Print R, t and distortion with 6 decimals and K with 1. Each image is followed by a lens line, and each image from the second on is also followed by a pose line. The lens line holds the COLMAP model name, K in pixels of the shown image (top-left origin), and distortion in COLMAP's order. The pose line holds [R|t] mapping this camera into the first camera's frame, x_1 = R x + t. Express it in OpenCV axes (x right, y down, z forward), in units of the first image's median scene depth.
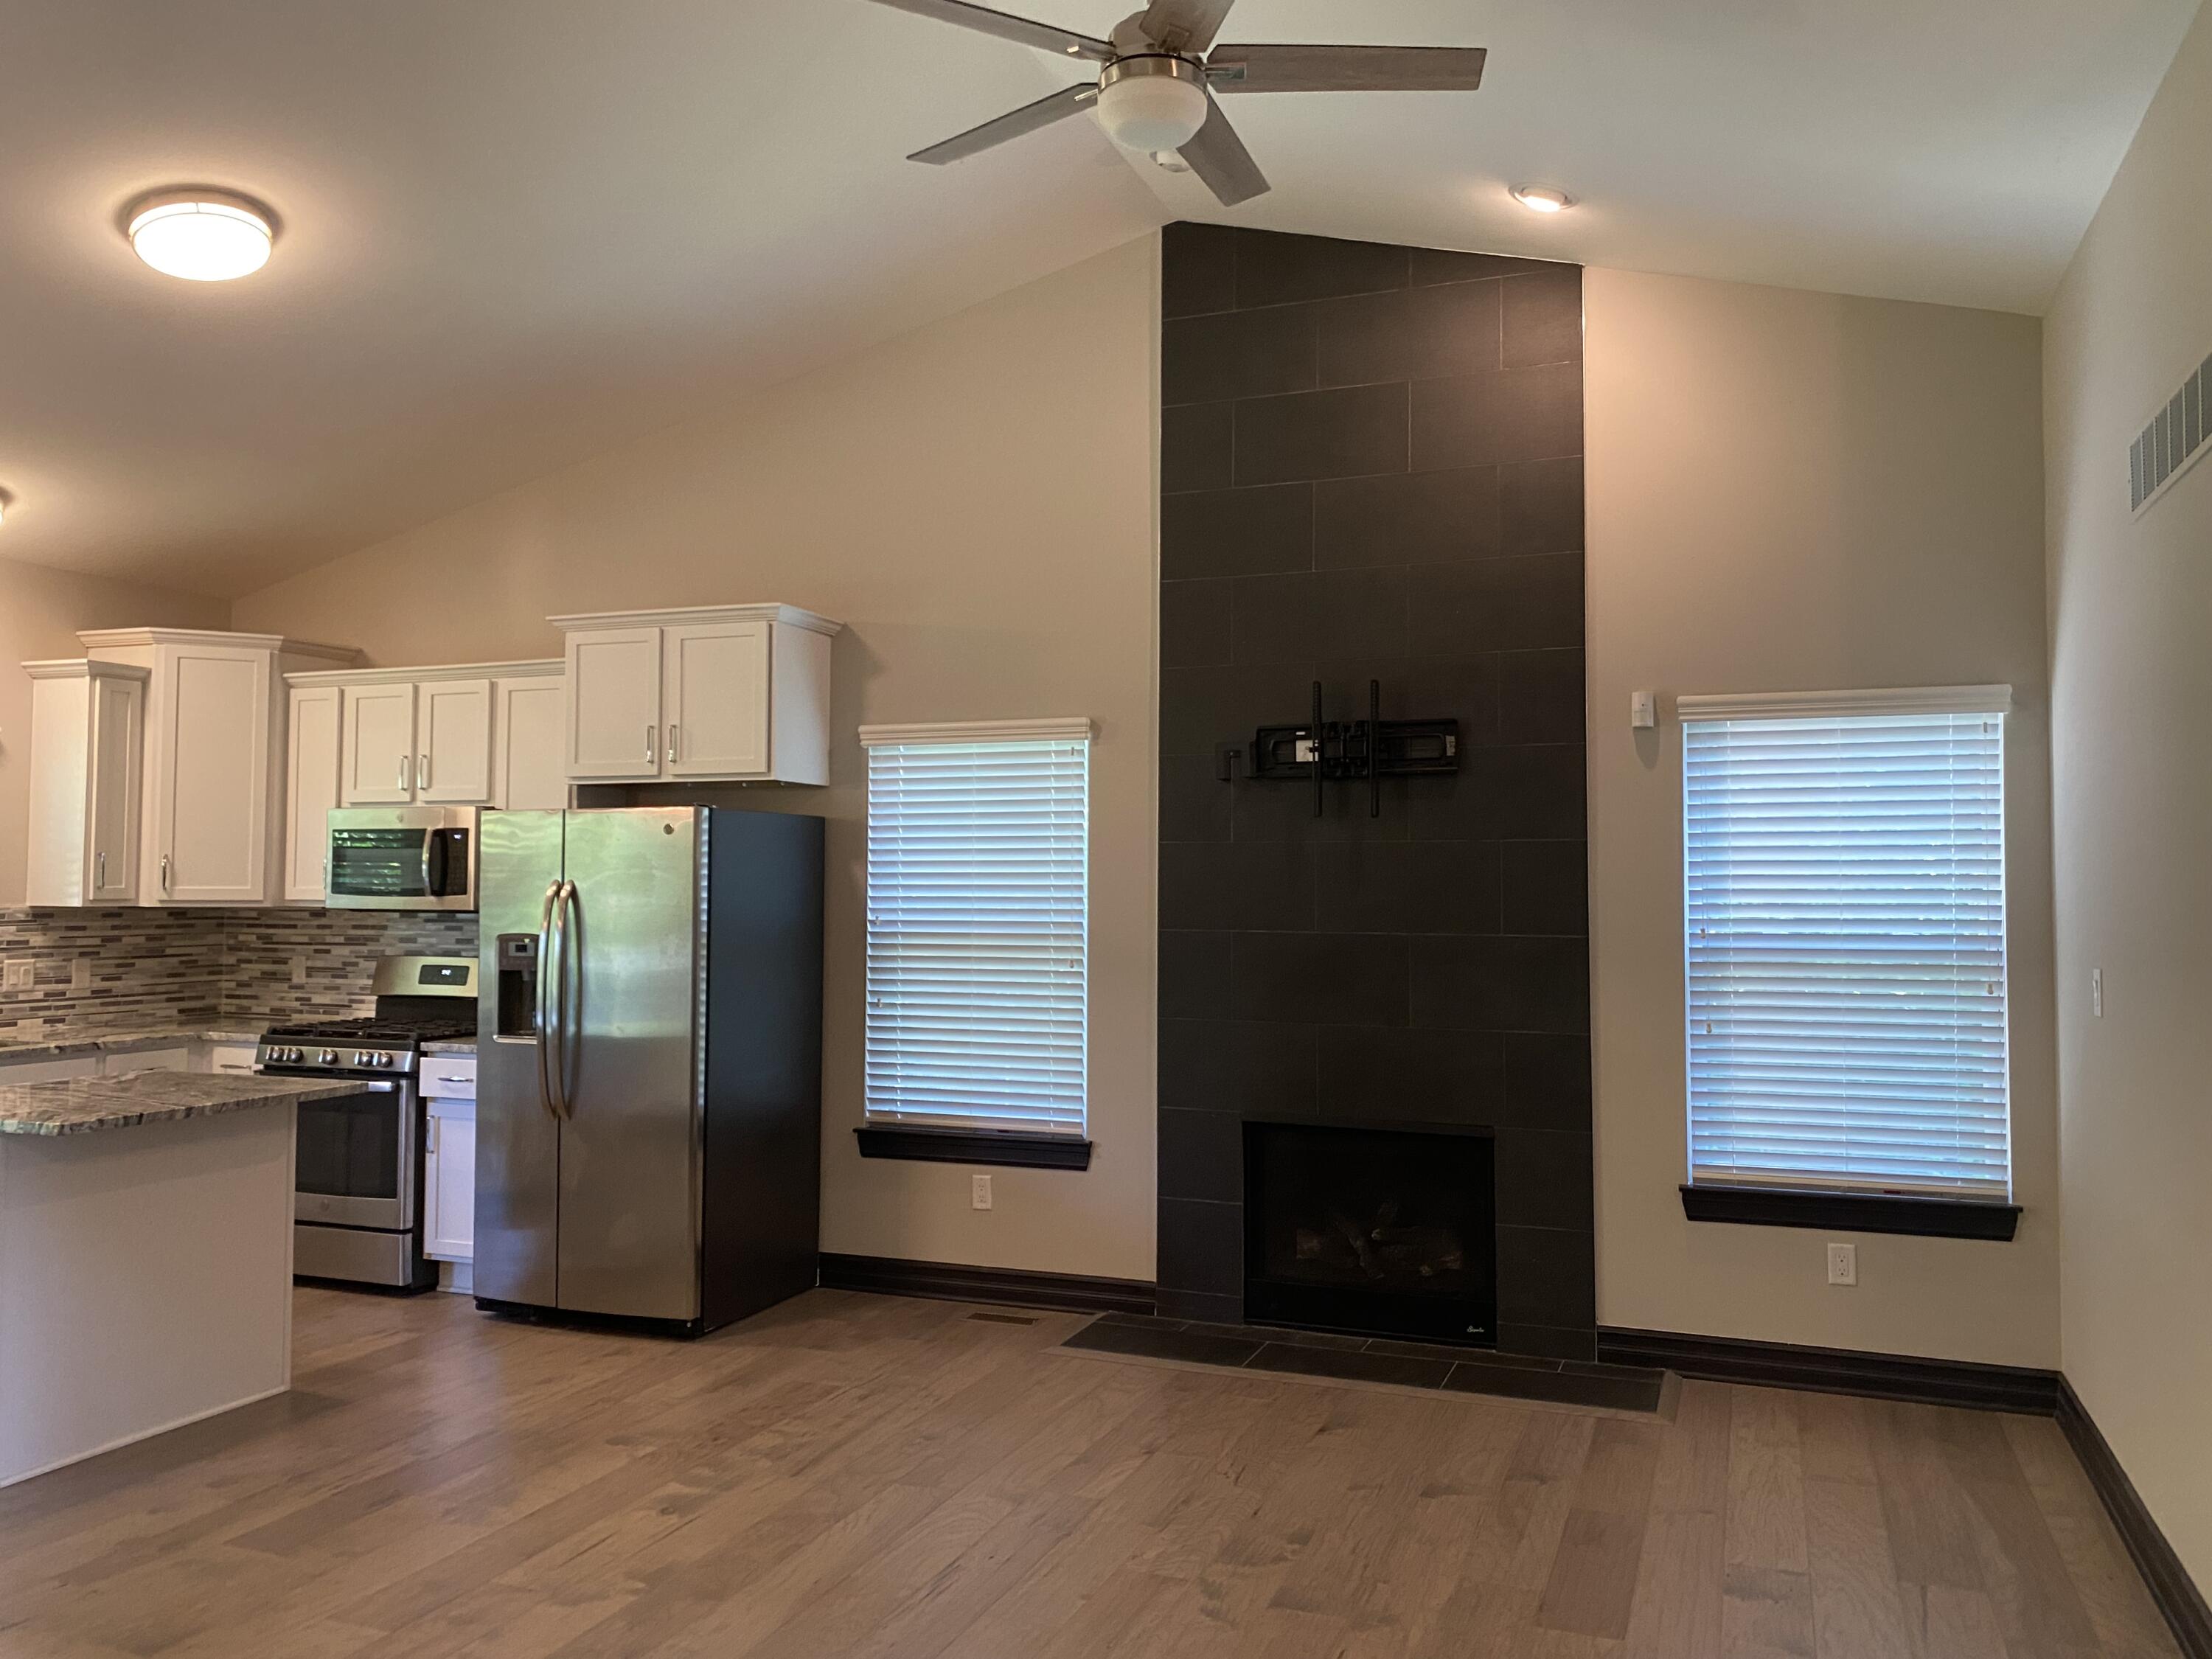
lens RADIAL K [[1680.8, 0, 1102.8], [0, 1680.8, 815.3], [0, 0, 1]] dist [0.040581, -0.062037]
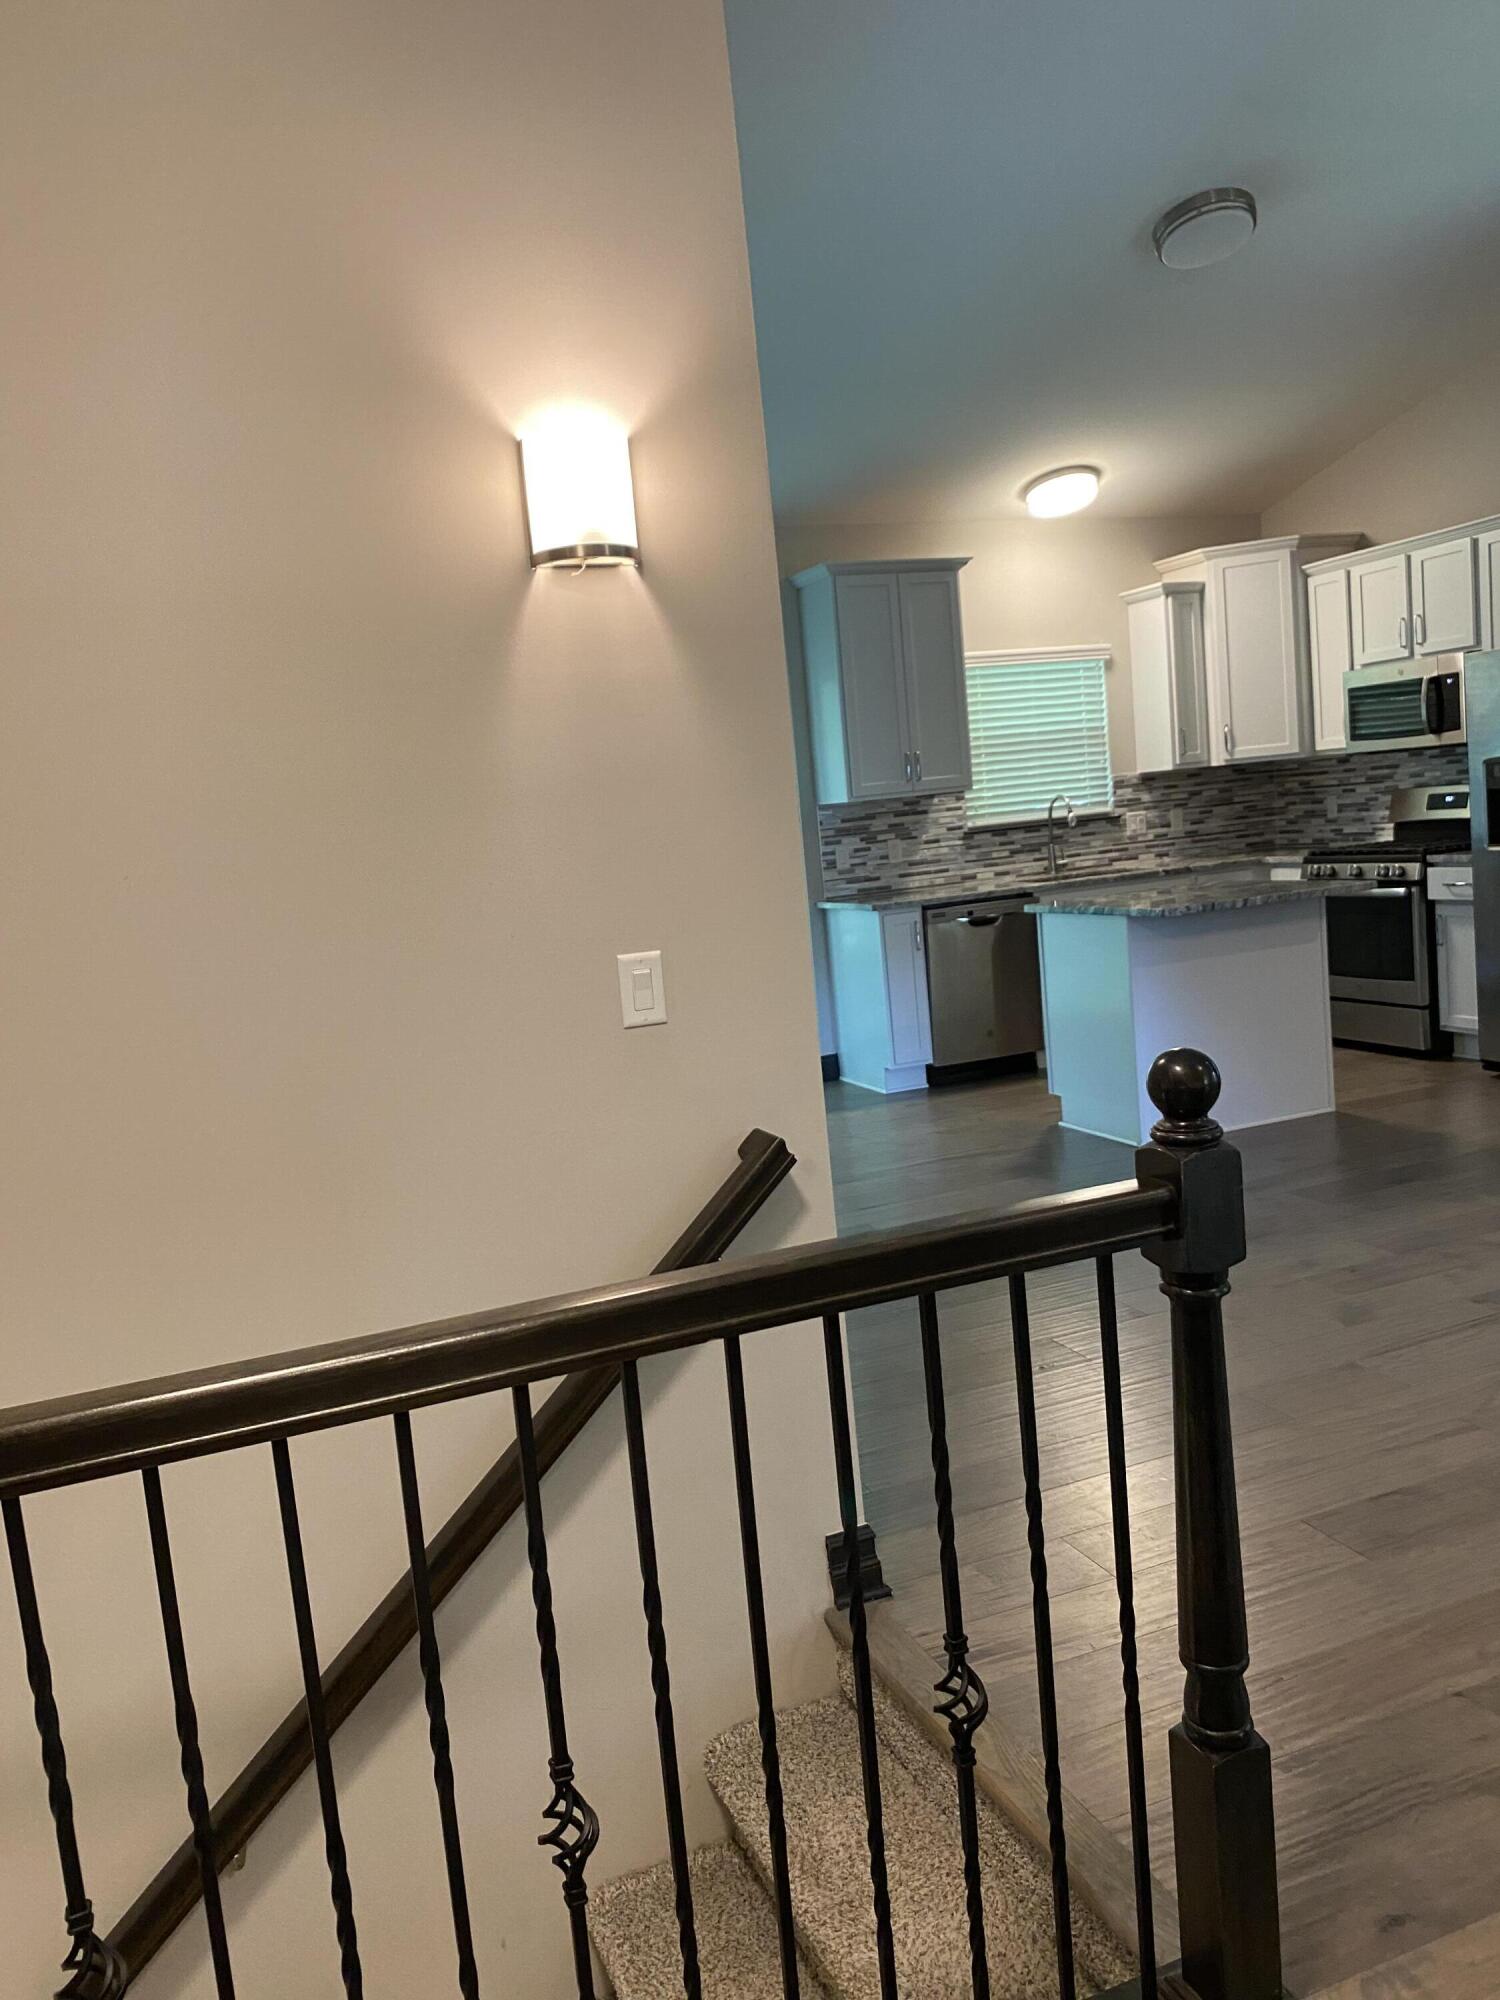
lens RADIAL K [[1519.7, 0, 755.3], [0, 1519.7, 1009.3], [0, 0, 1]] dist [0.040581, -0.062037]
pose [[0.680475, 0.026232, -0.732302, 0.078132], [0.127653, 0.979835, 0.153717, 0.012044], [0.721567, -0.198081, 0.663404, -0.103234]]
